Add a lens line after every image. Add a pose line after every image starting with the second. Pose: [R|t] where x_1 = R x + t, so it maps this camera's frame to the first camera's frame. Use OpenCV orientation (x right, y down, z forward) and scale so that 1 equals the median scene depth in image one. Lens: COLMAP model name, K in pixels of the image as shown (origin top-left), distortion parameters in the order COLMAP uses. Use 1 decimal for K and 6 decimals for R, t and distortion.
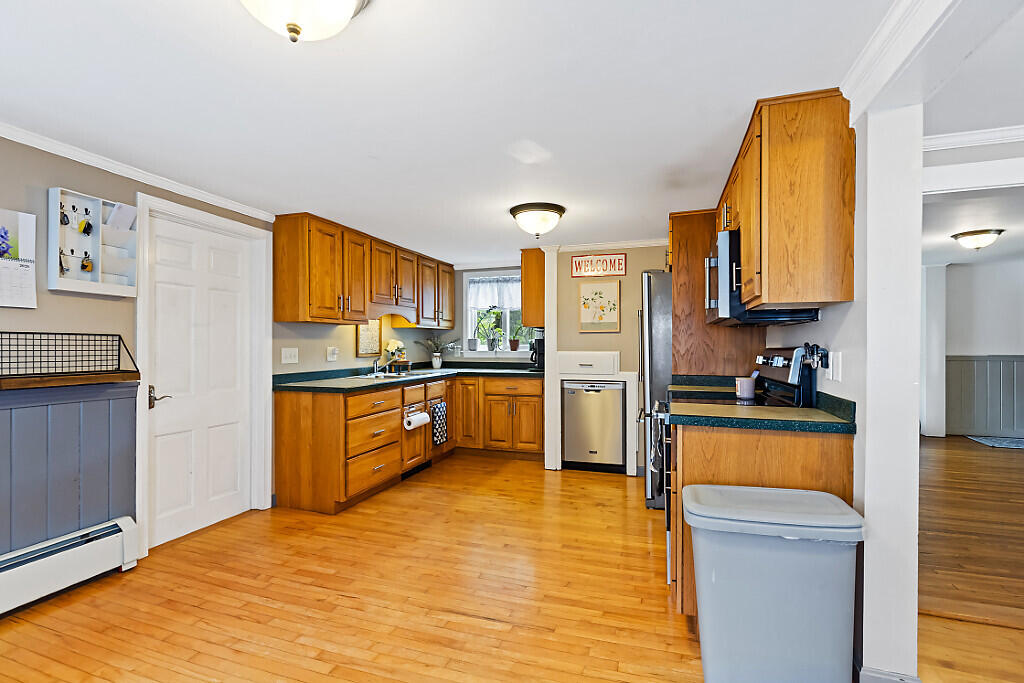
lens RADIAL K [[470.2, 0, 506.5], [0, 470.2, 317.6], [0, 0, 1]] dist [-0.003882, -0.000931]
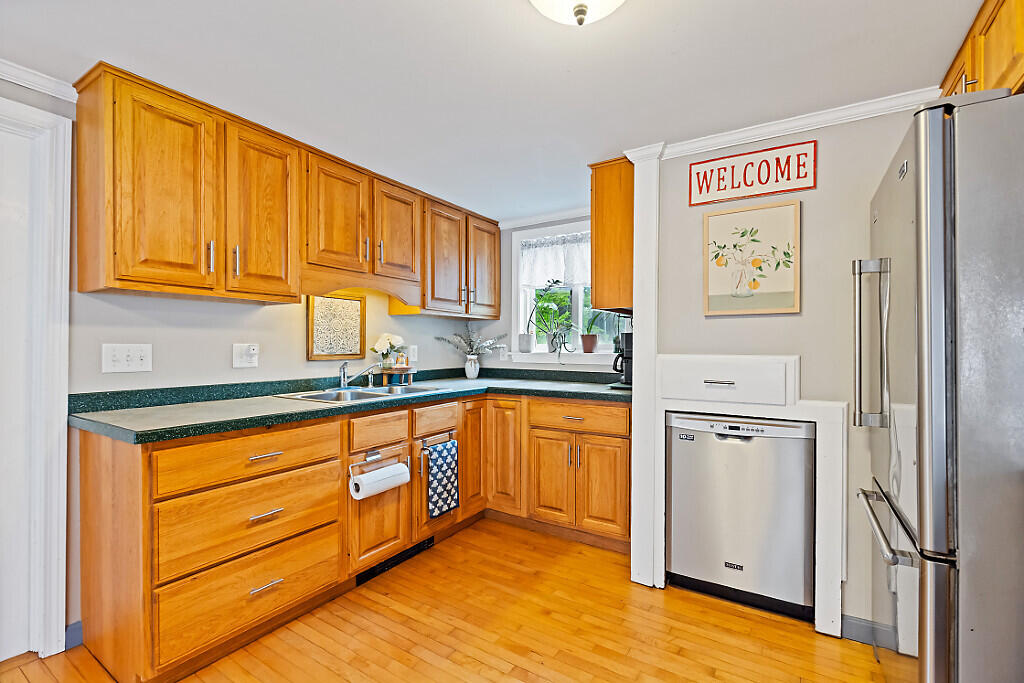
lens RADIAL K [[464.5, 0, 506.8], [0, 464.5, 339.3], [0, 0, 1]] dist [-0.000681, -0.000296]
pose [[0.971036, 0.001229, -0.238929, 0.067980], [0.008337, 0.999204, 0.039021, 0.034069], [0.238786, -0.039883, 0.970253, 0.464269]]
